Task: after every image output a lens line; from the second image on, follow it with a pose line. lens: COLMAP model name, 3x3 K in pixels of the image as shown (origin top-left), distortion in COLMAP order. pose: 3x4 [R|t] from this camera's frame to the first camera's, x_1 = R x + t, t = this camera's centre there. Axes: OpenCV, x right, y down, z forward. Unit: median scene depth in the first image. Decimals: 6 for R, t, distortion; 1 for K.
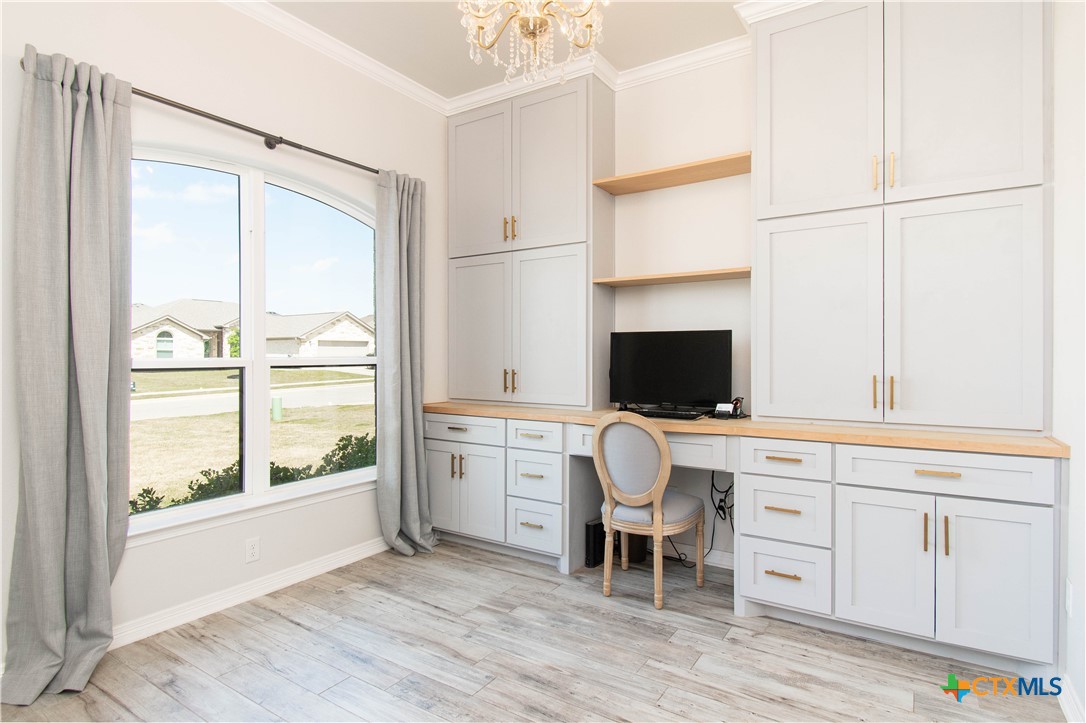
lens RADIAL K [[573.5, 0, 544.4], [0, 573.5, 355.1], [0, 0, 1]] dist [-0.002759, -0.001415]
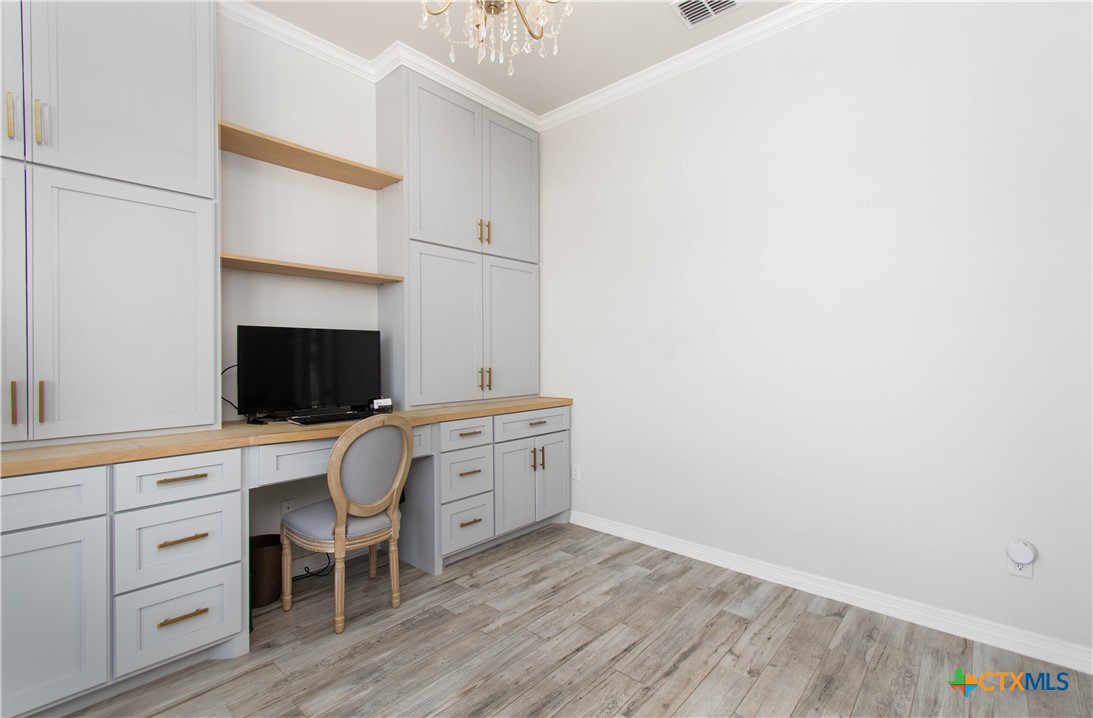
lens RADIAL K [[486.6, 0, 547.0], [0, 486.6, 357.4], [0, 0, 1]] dist [0.001993, -0.001636]
pose [[0.150074, -0.003907, 0.988667, -0.640073], [0.006114, 0.999977, 0.003024, 0.006317], [-0.988656, 0.005591, 0.150094, 0.651809]]
